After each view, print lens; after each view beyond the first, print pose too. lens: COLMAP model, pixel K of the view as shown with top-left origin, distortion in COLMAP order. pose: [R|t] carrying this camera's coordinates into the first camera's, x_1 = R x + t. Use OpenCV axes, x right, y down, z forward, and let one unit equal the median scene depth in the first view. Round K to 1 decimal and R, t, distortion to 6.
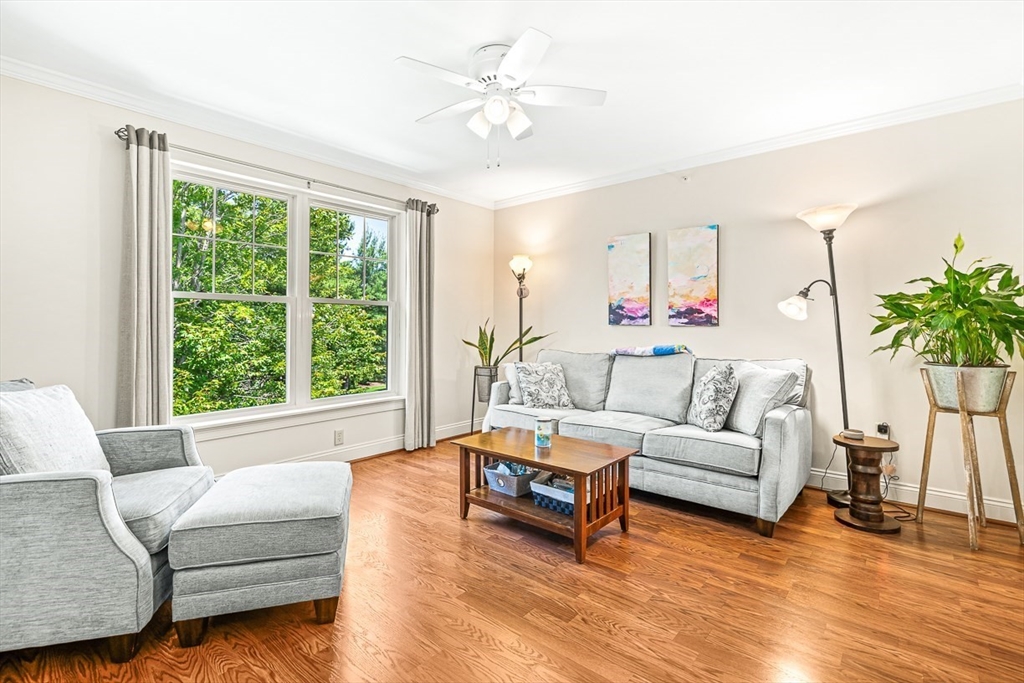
lens RADIAL K [[479.3, 0, 510.2], [0, 479.3, 322.1], [0, 0, 1]] dist [0.000574, 0.000133]
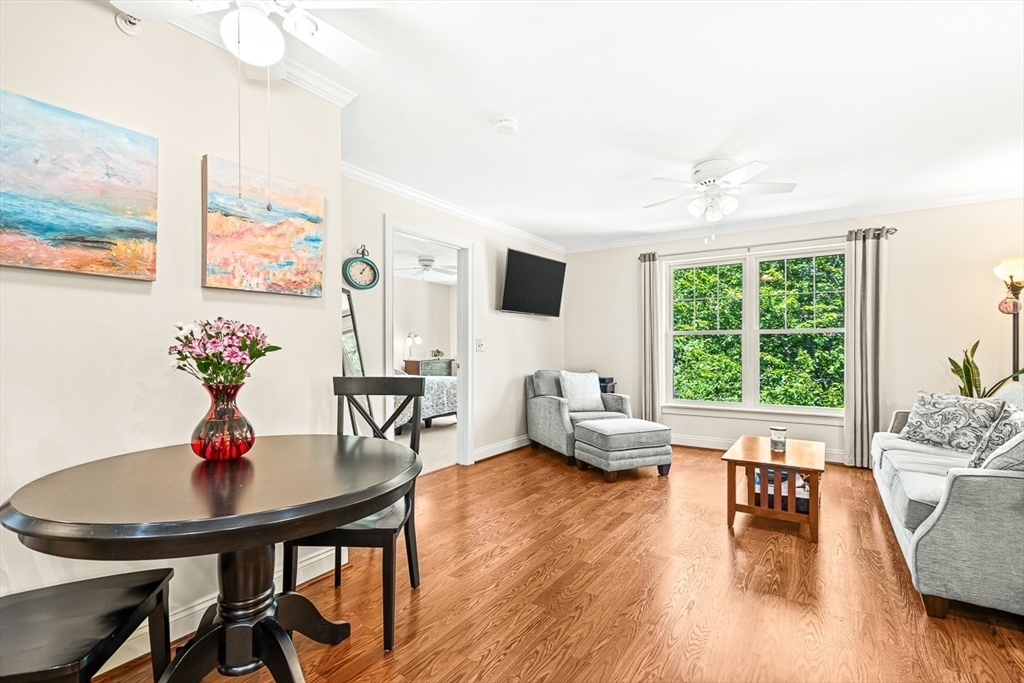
lens RADIAL K [[473.5, 0, 511.8], [0, 473.5, 349.6], [0, 0, 1]] dist [0.000192, -0.000211]
pose [[0.109076, 0.002243, -0.994031, 0.838776], [0.008647, 0.999957, 0.003205, -0.003127], [0.993996, -0.008945, 0.109052, 0.148446]]
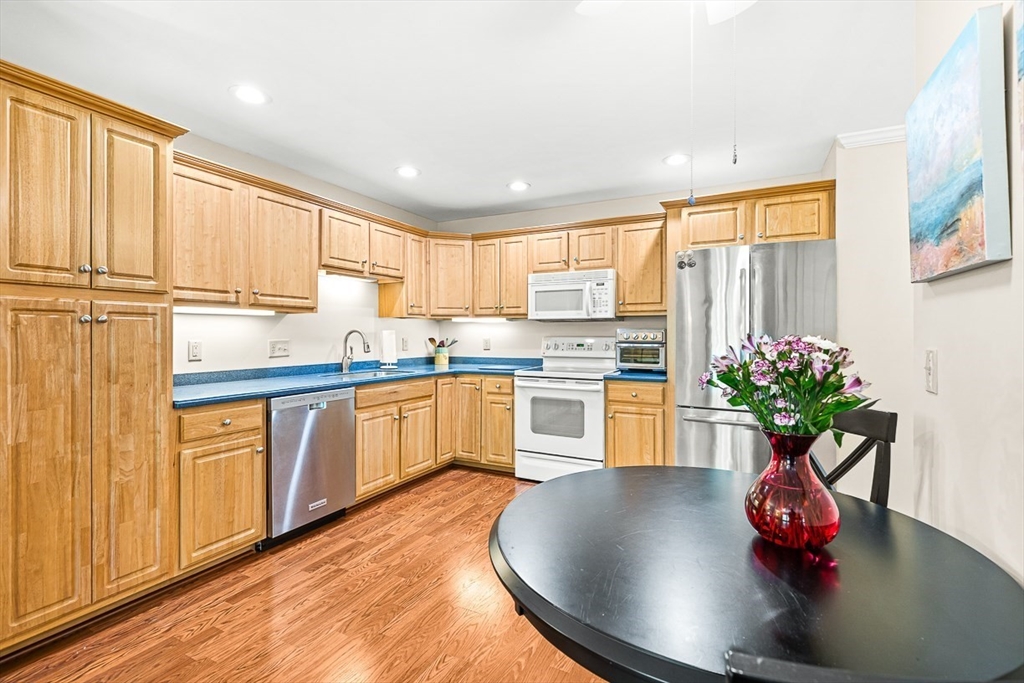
lens RADIAL K [[465.3, 0, 516.6], [0, 465.3, 335.6], [0, 0, 1]] dist [-0.000856, 0.000181]
pose [[-0.232020, -0.002888, 0.972707, 0.152241], [-0.006465, 0.999978, 0.001427, -0.029728], [-0.972689, -0.005958, -0.232034, 0.163285]]
